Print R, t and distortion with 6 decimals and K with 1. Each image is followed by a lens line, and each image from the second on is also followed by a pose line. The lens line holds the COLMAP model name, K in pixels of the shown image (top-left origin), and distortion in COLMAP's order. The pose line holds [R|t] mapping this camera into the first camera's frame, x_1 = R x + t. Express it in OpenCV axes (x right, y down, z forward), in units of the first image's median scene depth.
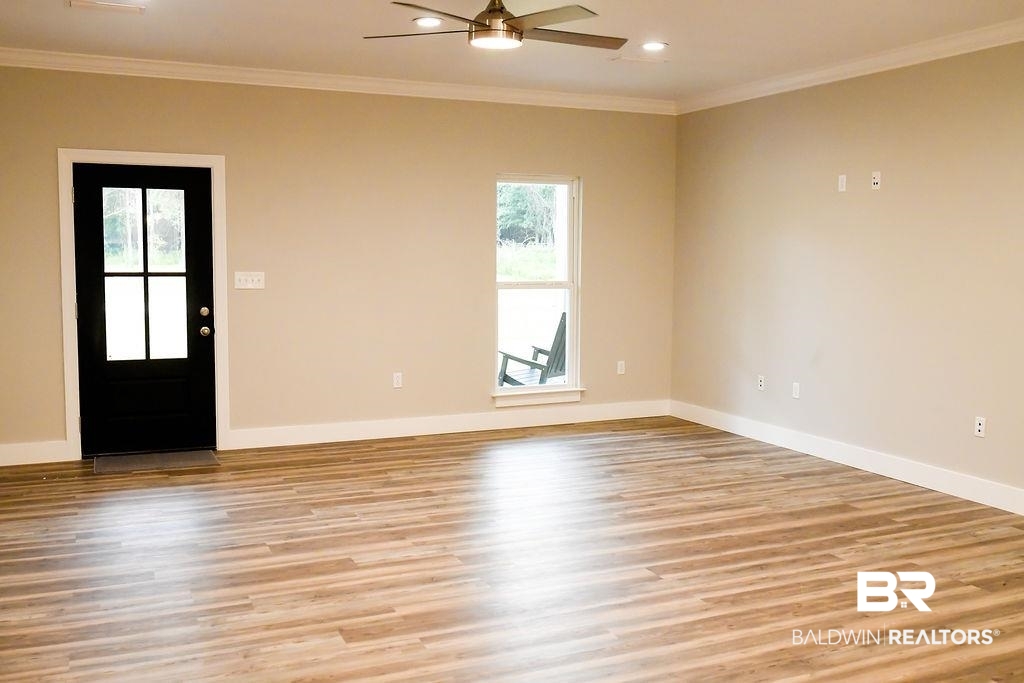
lens RADIAL K [[962.5, 0, 511.6], [0, 962.5, 345.4], [0, 0, 1]] dist [-0.035401, 0.000000]
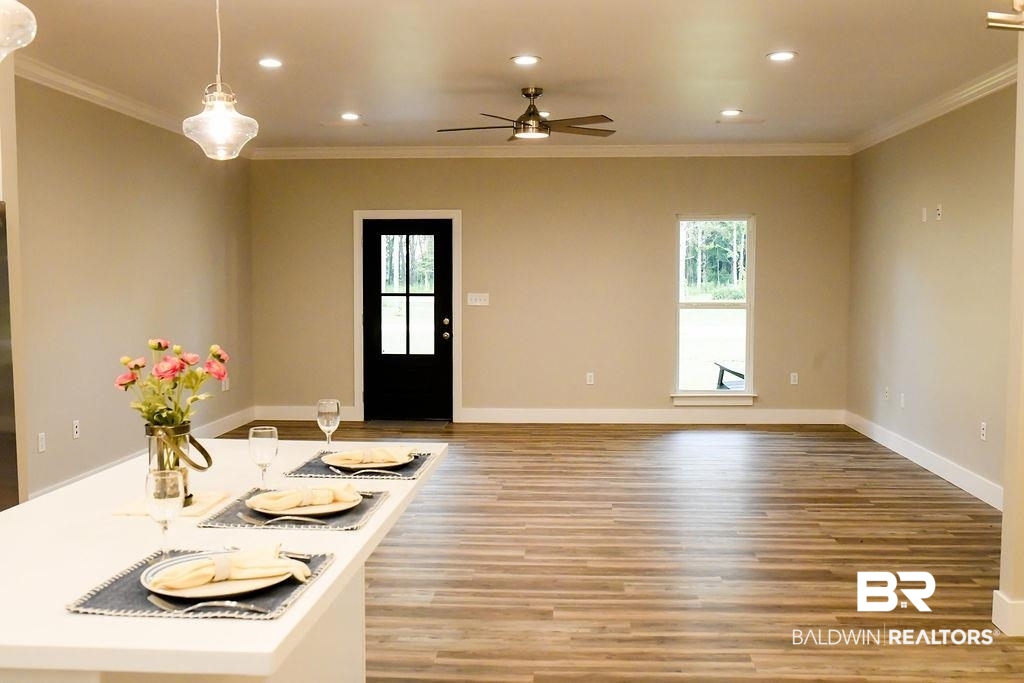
lens RADIAL K [[962.5, 0, 513.4], [0, 962.5, 337.8], [0, 0, 1]] dist [-0.035401, 0.000000]
pose [[0.887175, 0.022304, -0.460894, 0.416401], [-0.039374, 0.998847, -0.027453, 0.023171], [0.459750, 0.042502, 0.887031, -0.197787]]
